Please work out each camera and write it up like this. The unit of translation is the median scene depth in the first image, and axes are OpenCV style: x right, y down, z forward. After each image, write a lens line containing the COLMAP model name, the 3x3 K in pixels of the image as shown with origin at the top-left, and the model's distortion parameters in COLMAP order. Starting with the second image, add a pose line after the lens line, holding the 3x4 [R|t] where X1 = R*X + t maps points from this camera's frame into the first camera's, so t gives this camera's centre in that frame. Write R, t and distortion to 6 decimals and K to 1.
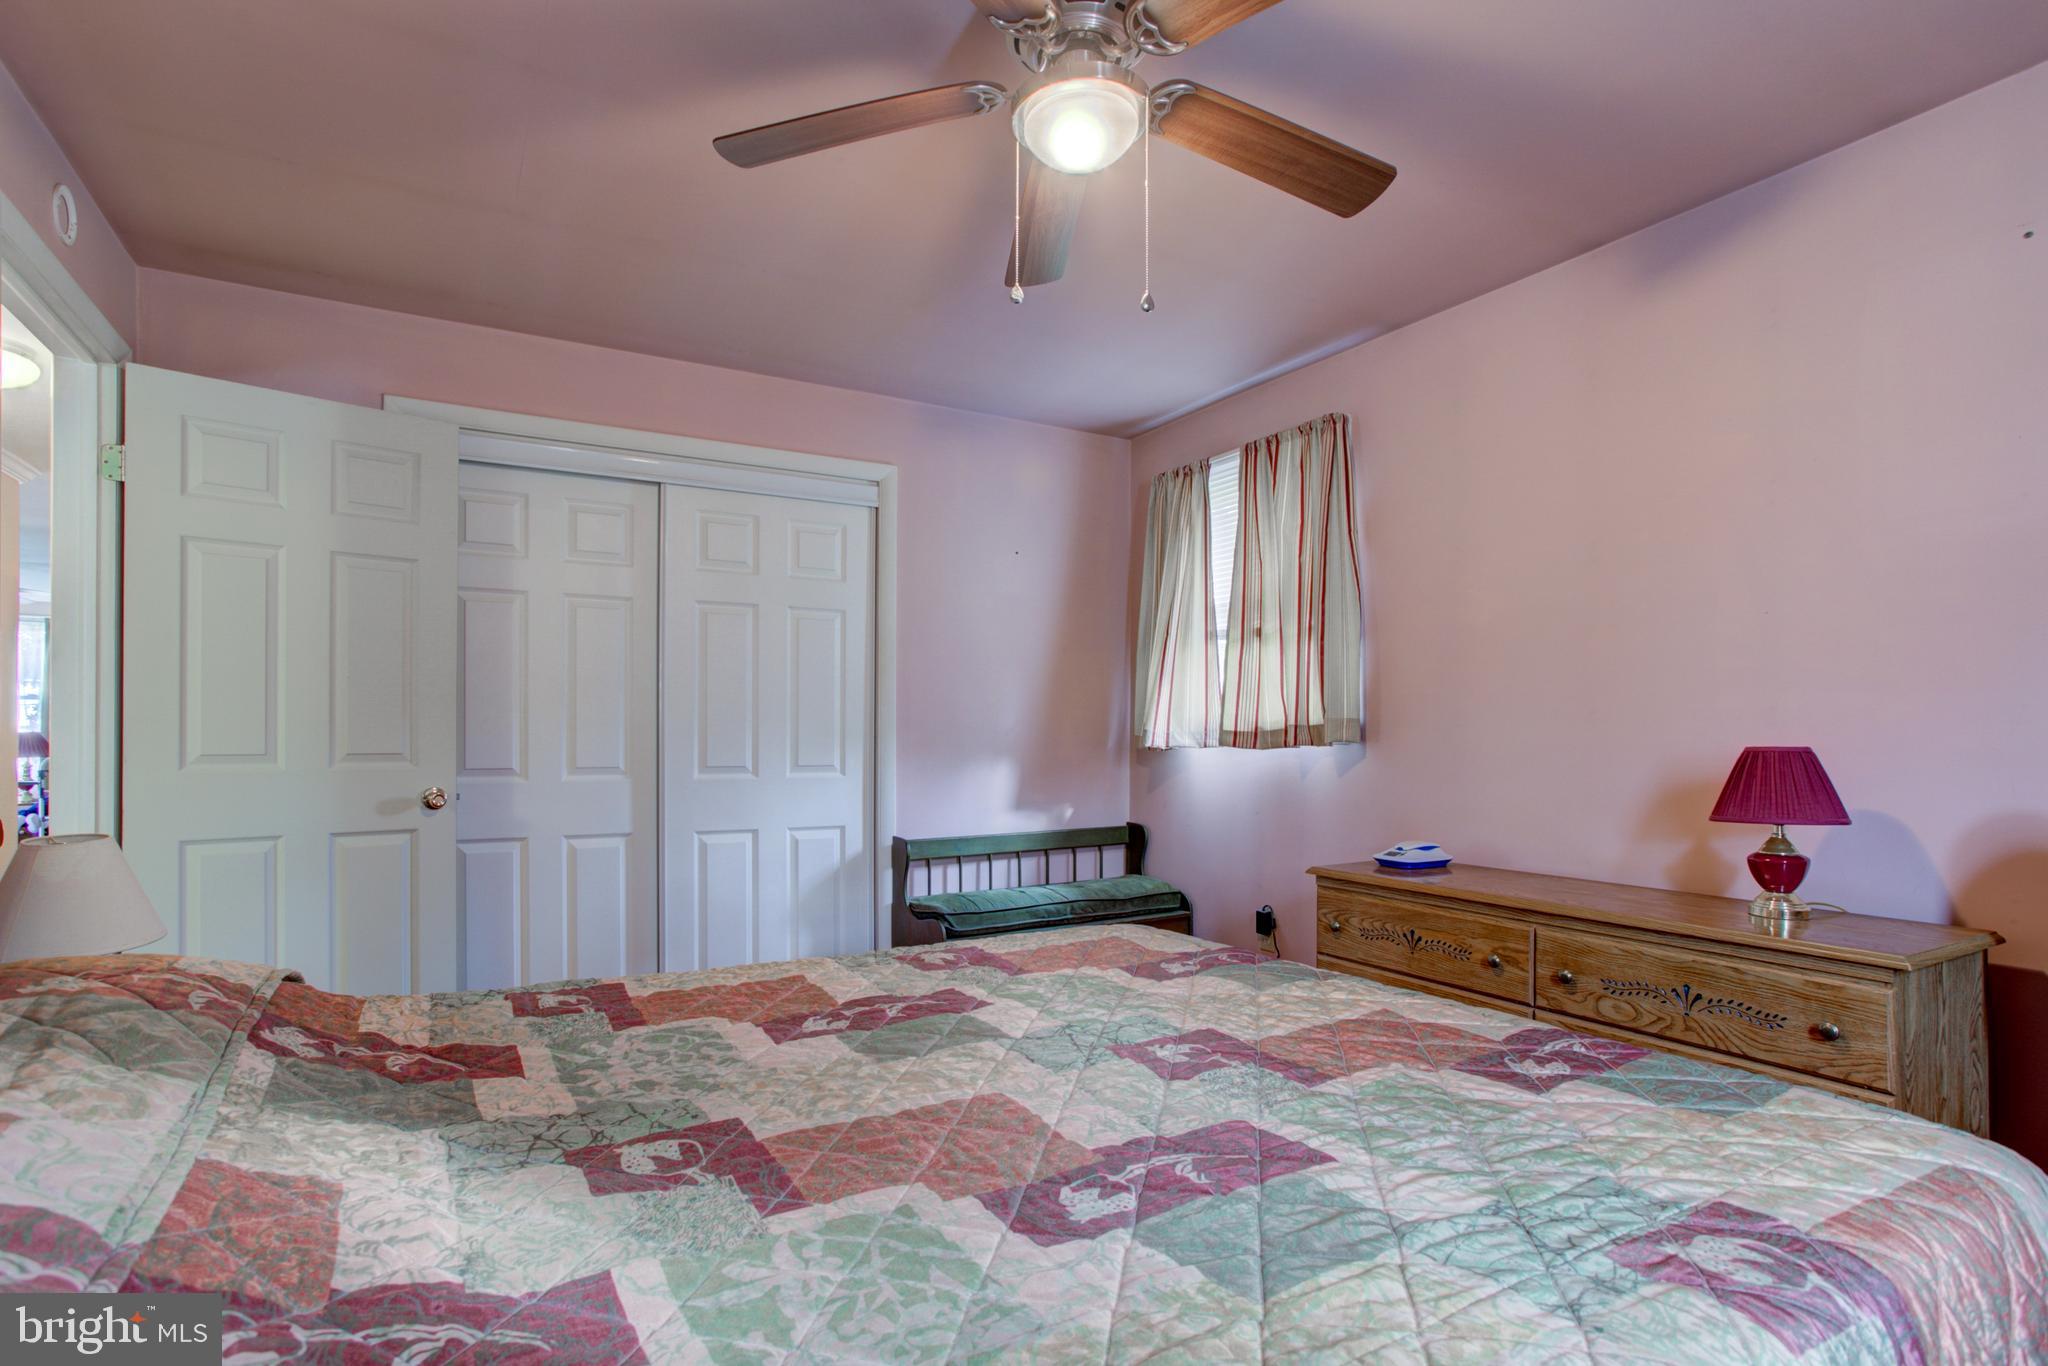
lens RADIAL K [[1009.0, 0, 1044.2], [0, 1009.0, 716.6], [0, 0, 1]] dist [-0.037233, 0.022654]
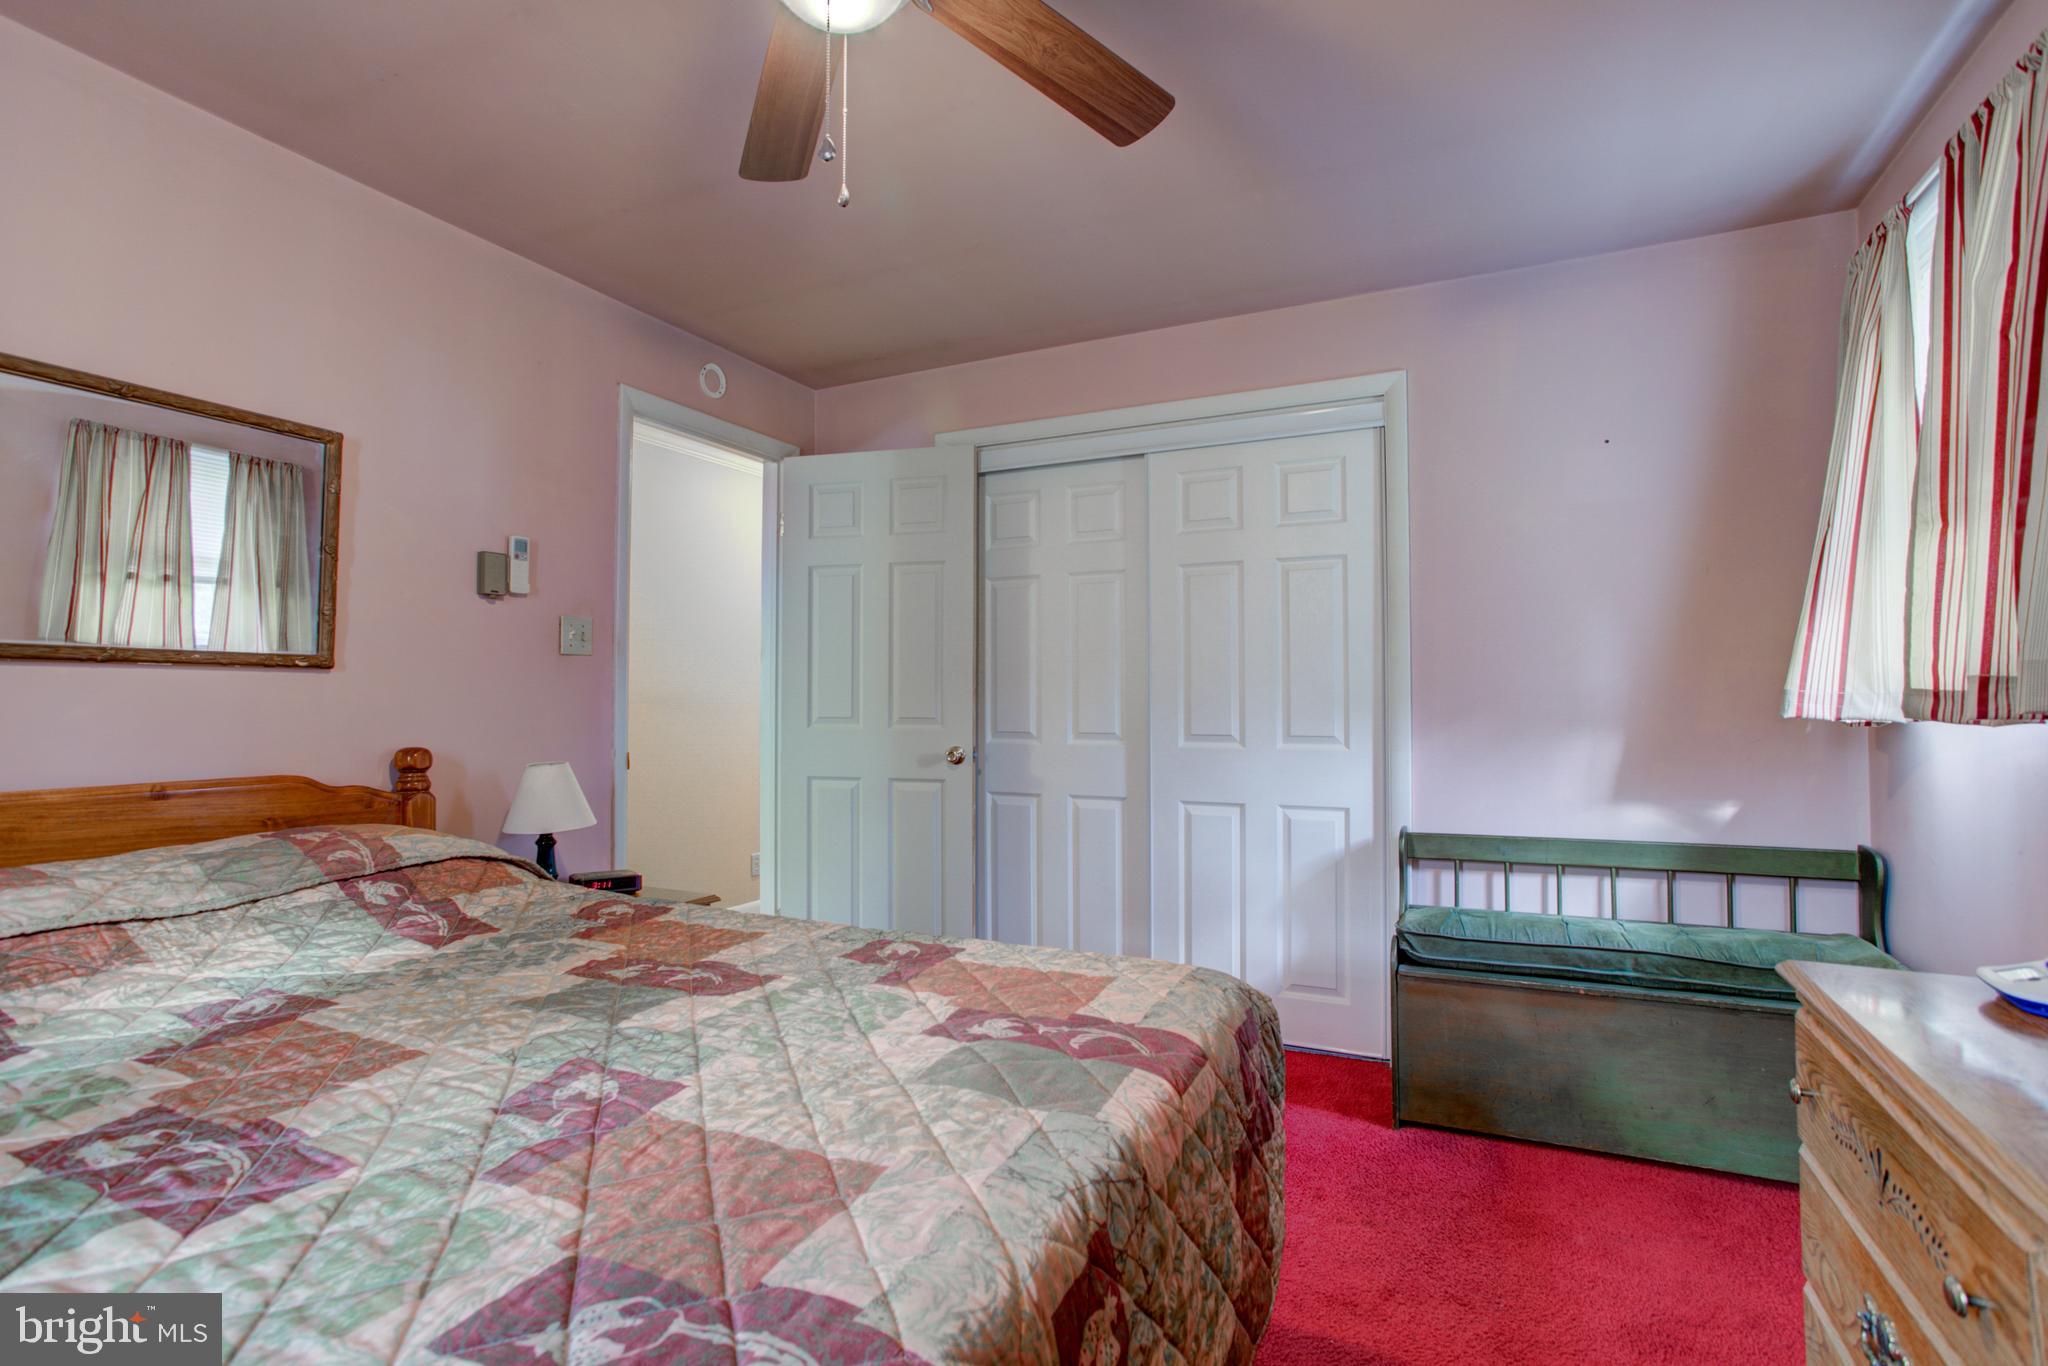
lens RADIAL K [[1009.0, 0, 1025.3], [0, 1009.0, 674.9], [0, 0, 1]] dist [-0.037233, 0.022654]
pose [[0.544997, -0.027209, -0.837997, 0.383404], [0.017967, 0.999623, -0.020772, 0.009305], [0.838246, -0.003735, 0.545280, 0.328928]]
